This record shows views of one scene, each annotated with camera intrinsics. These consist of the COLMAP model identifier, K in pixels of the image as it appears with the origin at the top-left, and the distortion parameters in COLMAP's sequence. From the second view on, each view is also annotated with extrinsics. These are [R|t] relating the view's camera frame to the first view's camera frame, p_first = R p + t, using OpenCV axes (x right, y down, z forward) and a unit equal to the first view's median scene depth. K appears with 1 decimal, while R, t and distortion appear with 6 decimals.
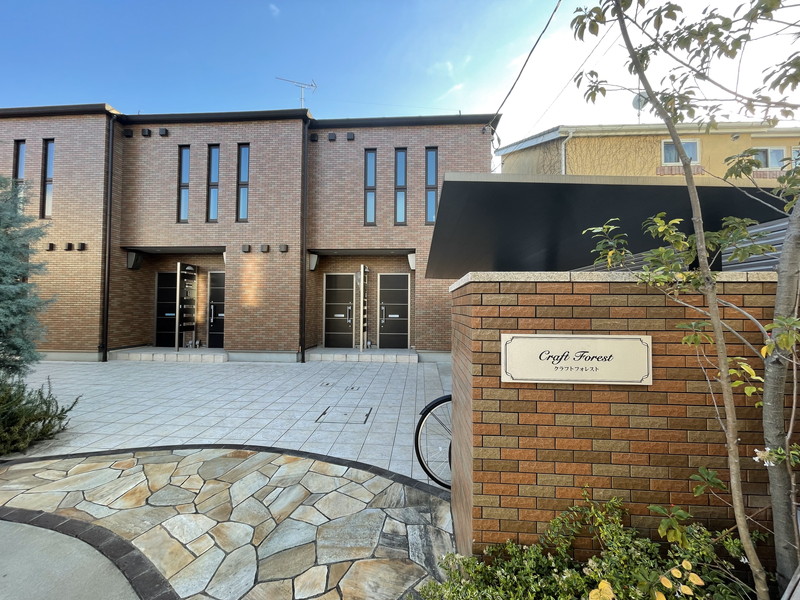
lens RADIAL K [[324.7, 0, 397.7], [0, 324.7, 299.0], [0, 0, 1]] dist [0.001436, -0.000160]
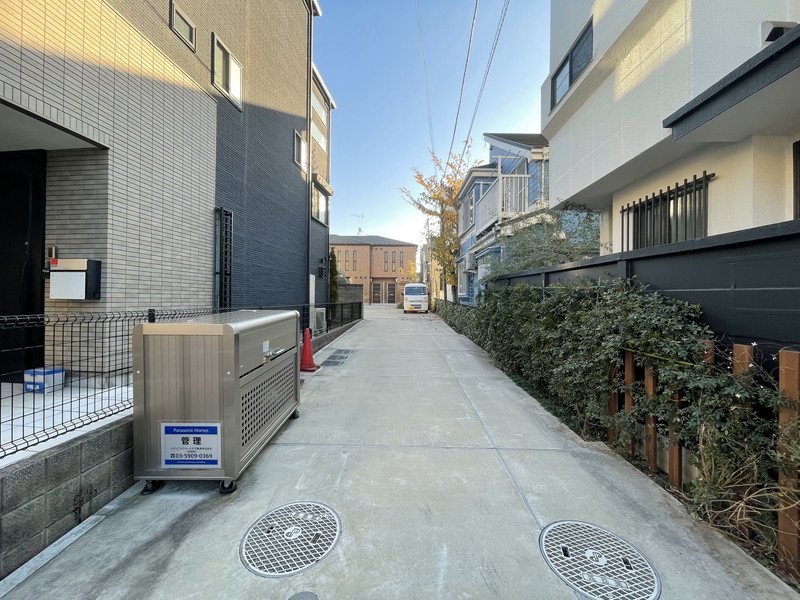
lens RADIAL K [[324.7, 0, 398.6], [0, 324.7, 296.5], [0, 0, 1]] dist [0.001436, -0.000160]
pose [[0.999271, -0.000718, 0.038174, -0.082849], [-0.000338, 0.999618, 0.027646, -0.027609], [-0.038179, -0.027638, 0.998889, -2.977263]]
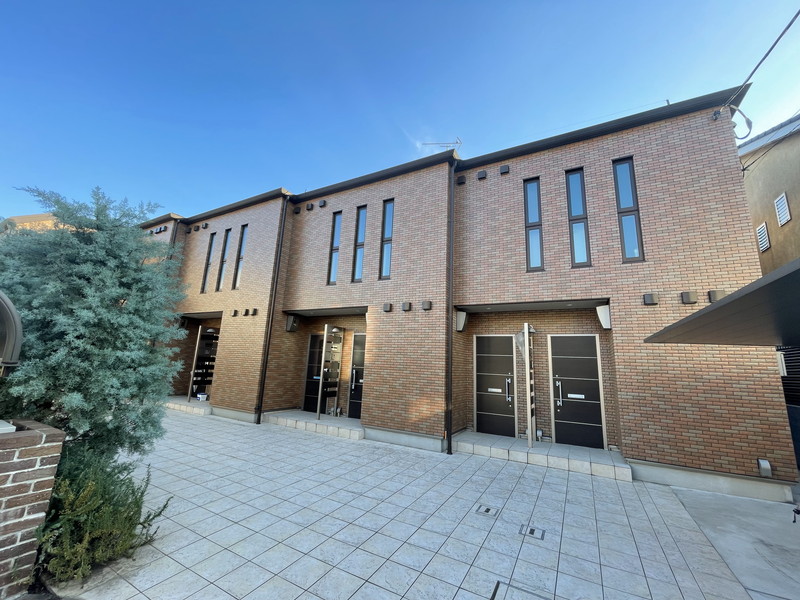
lens RADIAL K [[324.7, 0, 397.9], [0, 324.7, 298.7], [0, 0, 1]] dist [0.001436, -0.000160]
pose [[0.907354, -0.051453, -0.417207, -0.063458], [-0.027274, 0.983184, -0.180570, -0.018116], [0.419482, 0.175220, 0.890693, 0.205245]]
